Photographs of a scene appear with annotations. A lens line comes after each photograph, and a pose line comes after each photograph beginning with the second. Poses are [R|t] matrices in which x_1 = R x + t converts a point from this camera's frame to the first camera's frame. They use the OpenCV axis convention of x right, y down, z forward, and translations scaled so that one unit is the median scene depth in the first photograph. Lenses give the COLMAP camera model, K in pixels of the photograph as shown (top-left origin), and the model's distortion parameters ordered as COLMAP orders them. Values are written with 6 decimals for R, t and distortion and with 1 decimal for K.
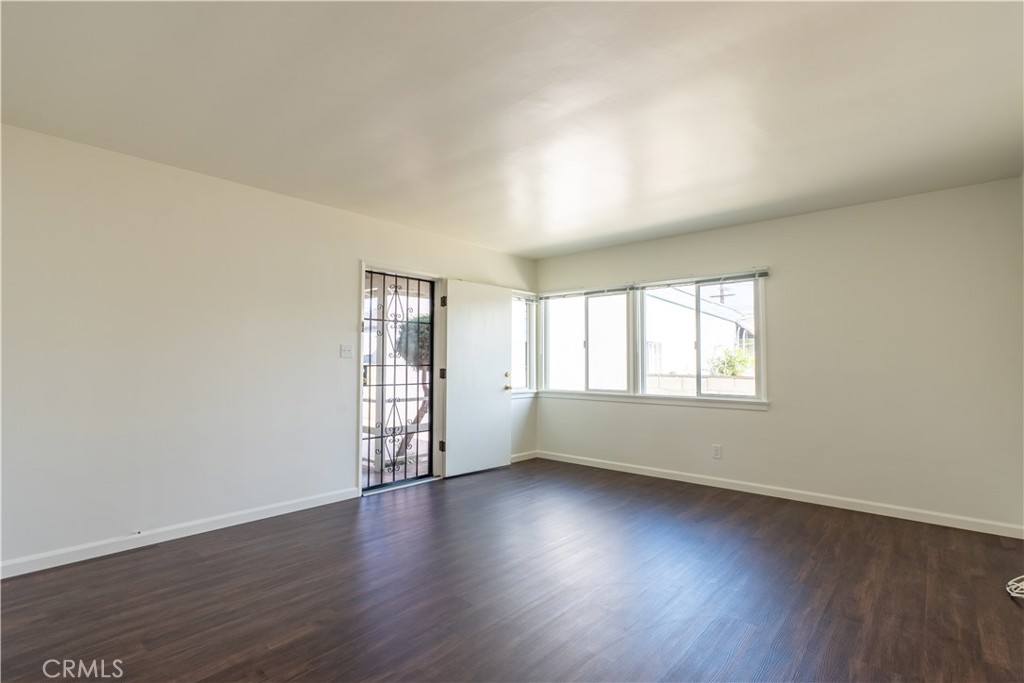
lens RADIAL K [[490.5, 0, 509.4], [0, 490.5, 344.9], [0, 0, 1]] dist [-0.003023, 0.002388]
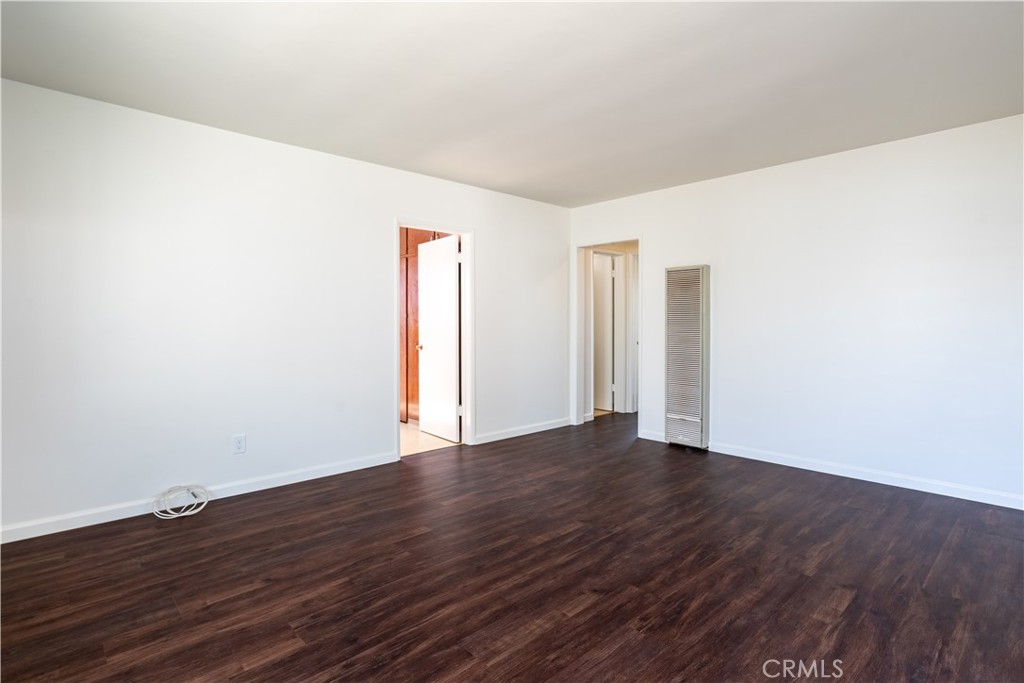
lens RADIAL K [[501.8, 0, 503.7], [0, 501.8, 332.7], [0, 0, 1]] dist [-0.005962, 0.001435]
pose [[-0.994144, -0.006607, 0.107857, 0.071372], [-0.008481, 0.999821, -0.016925, 0.041756], [-0.107726, -0.017741, -0.994022, 1.085320]]
